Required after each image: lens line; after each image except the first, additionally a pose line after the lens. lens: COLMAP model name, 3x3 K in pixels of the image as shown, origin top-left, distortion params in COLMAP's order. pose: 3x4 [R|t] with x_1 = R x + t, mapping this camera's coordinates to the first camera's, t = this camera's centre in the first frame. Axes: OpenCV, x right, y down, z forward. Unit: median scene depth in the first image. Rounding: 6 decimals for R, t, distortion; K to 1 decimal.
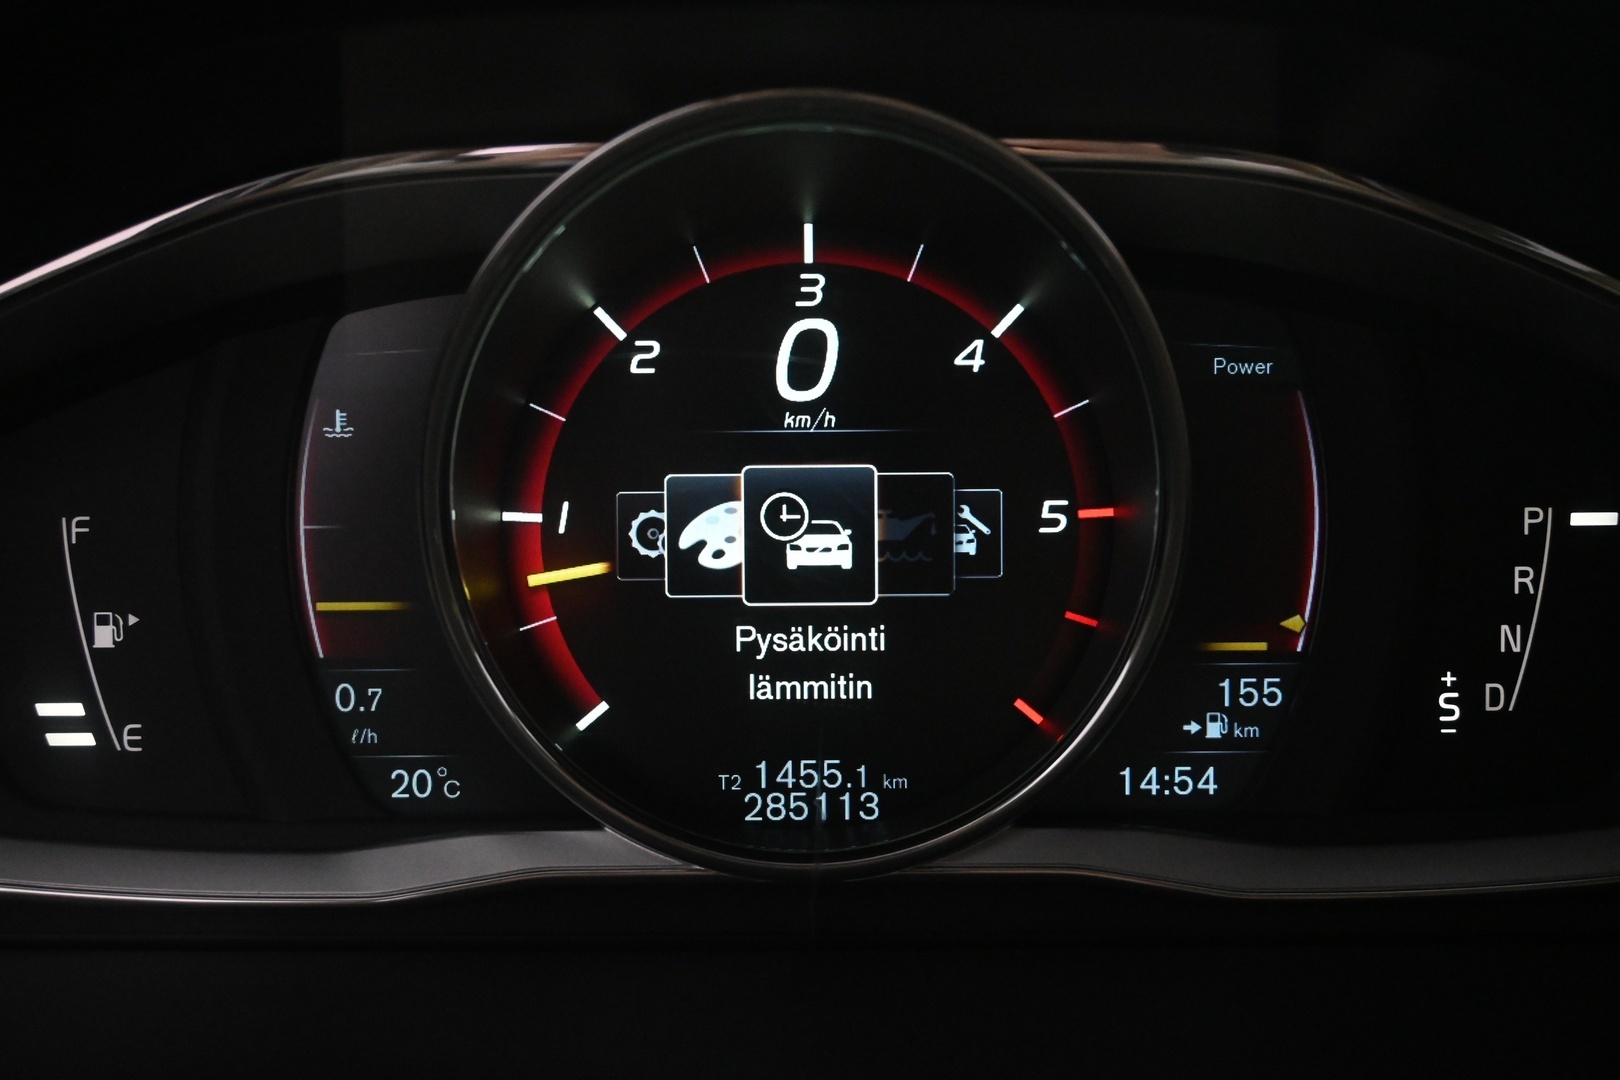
lens RADIAL K [[1805.9, 0, 814.9], [0, 1805.9, 535.7], [0, 0, 1]] dist [-0.003950, 0.000000]
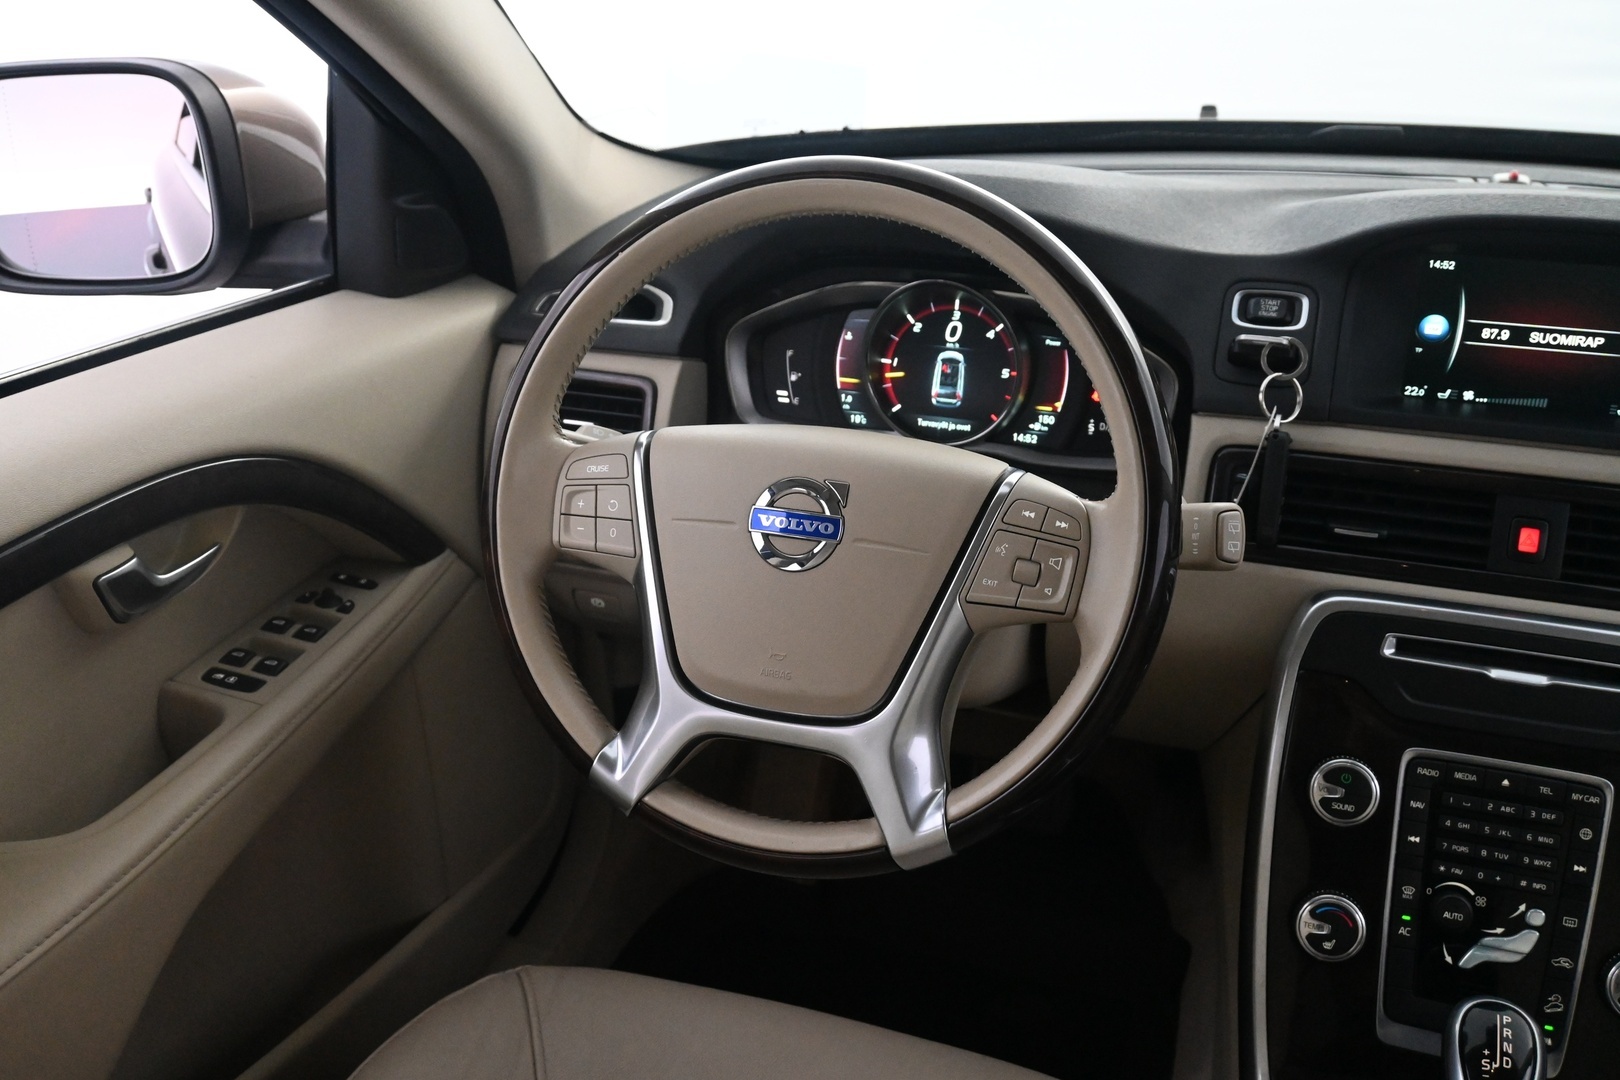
lens RADIAL K [[1473.1, 0, 810.1], [0, 1473.1, 538.5], [0, 0, 1]] dist [-0.003871, 0.000000]
pose [[0.952135, 0.135397, -0.274057, 0.708406], [-0.114463, 0.989245, 0.091061, 0.113015], [0.283439, -0.055333, 0.957393, -2.530523]]
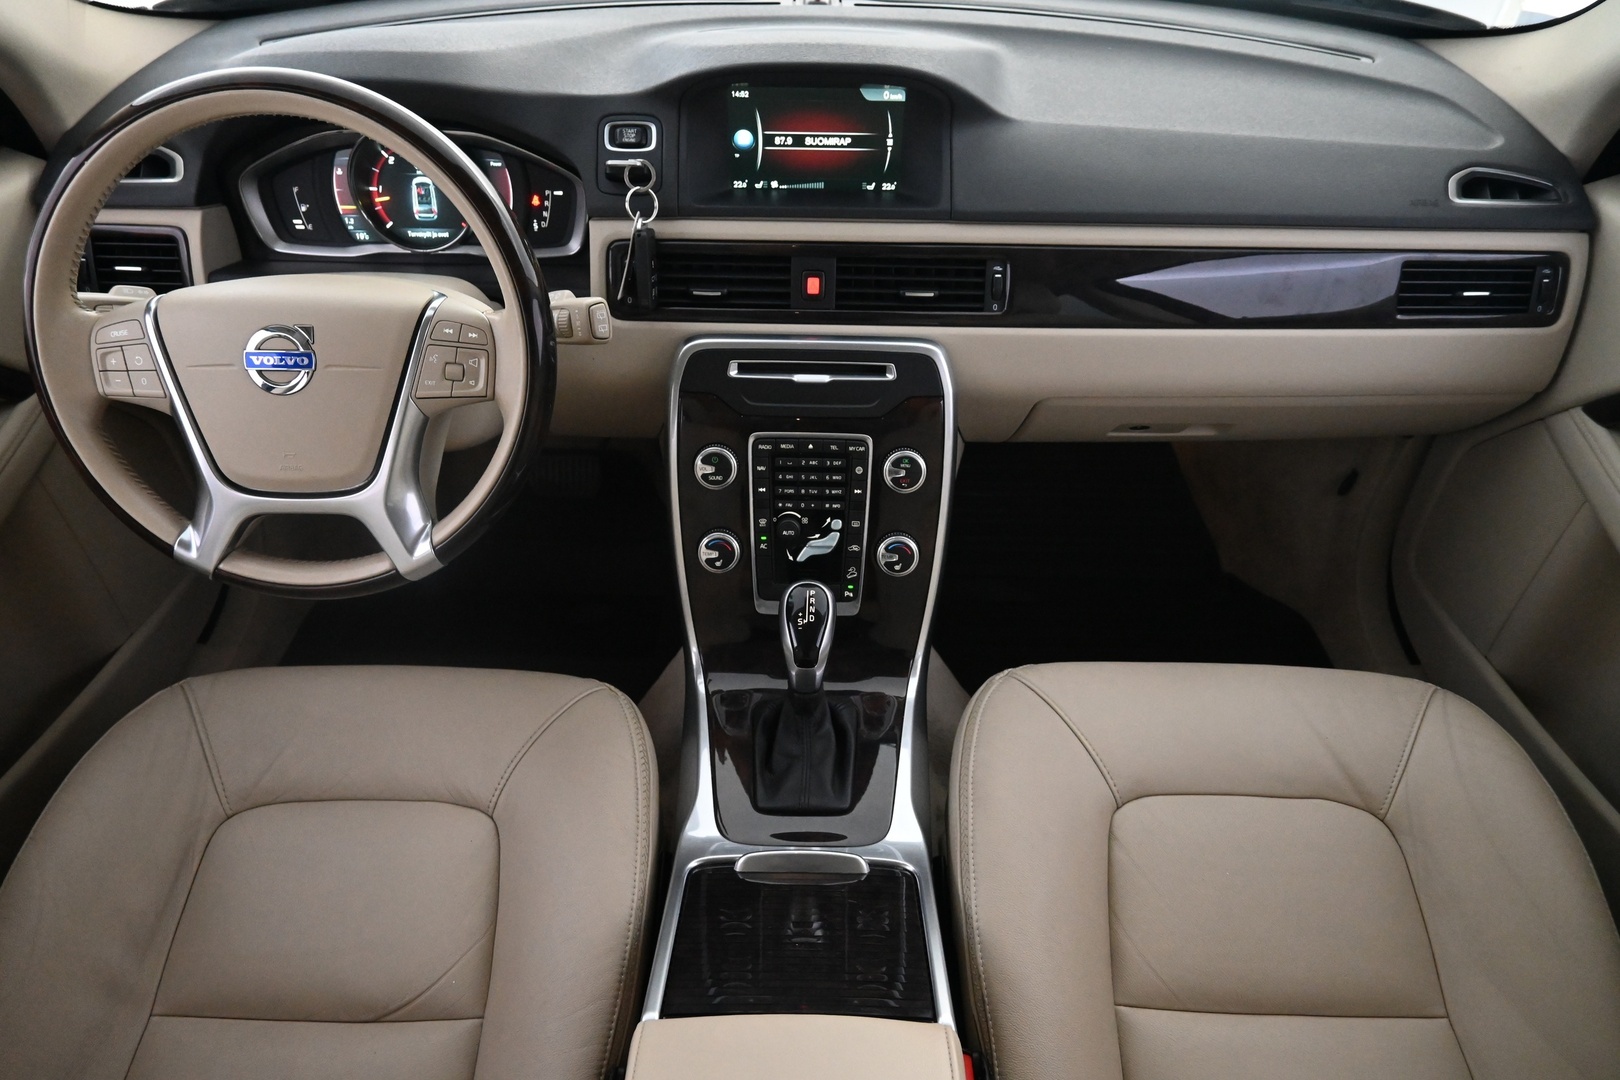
lens RADIAL K [[1108.6, 0, 812.7], [0, 1108.6, 538.5], [0, 0, 1]] dist [-0.007323, 0.003407]
pose [[0.999752, 0.017720, 0.013461, 1.222347], [-0.021274, 0.938534, 0.344532, -0.210987], [-0.006528, -0.344733, 0.938678, -2.733955]]
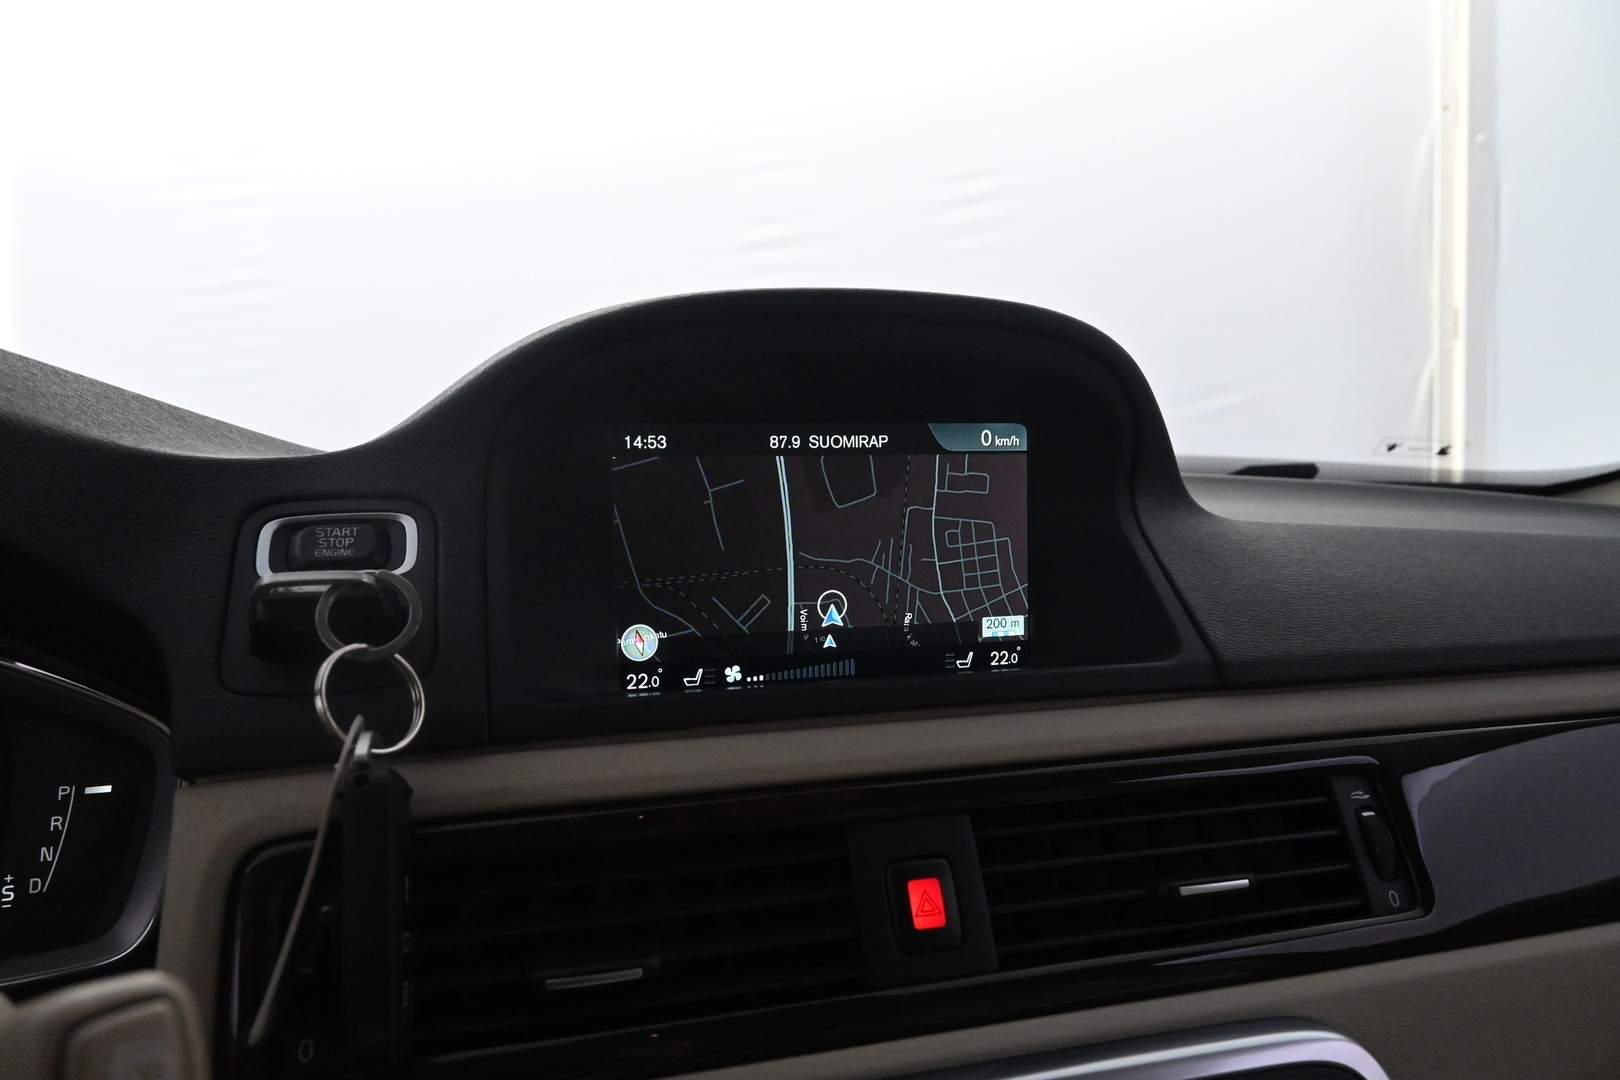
lens RADIAL K [[1108.6, 0, 809.7], [0, 1108.6, 537.6], [0, 0, 1]] dist [-0.007323, 0.003407]
pose [[0.958854, -0.017328, 0.283369, 0.854643], [0.112245, 0.939948, -0.322335, 0.216770], [-0.260767, 0.340879, 0.903218, -0.441472]]
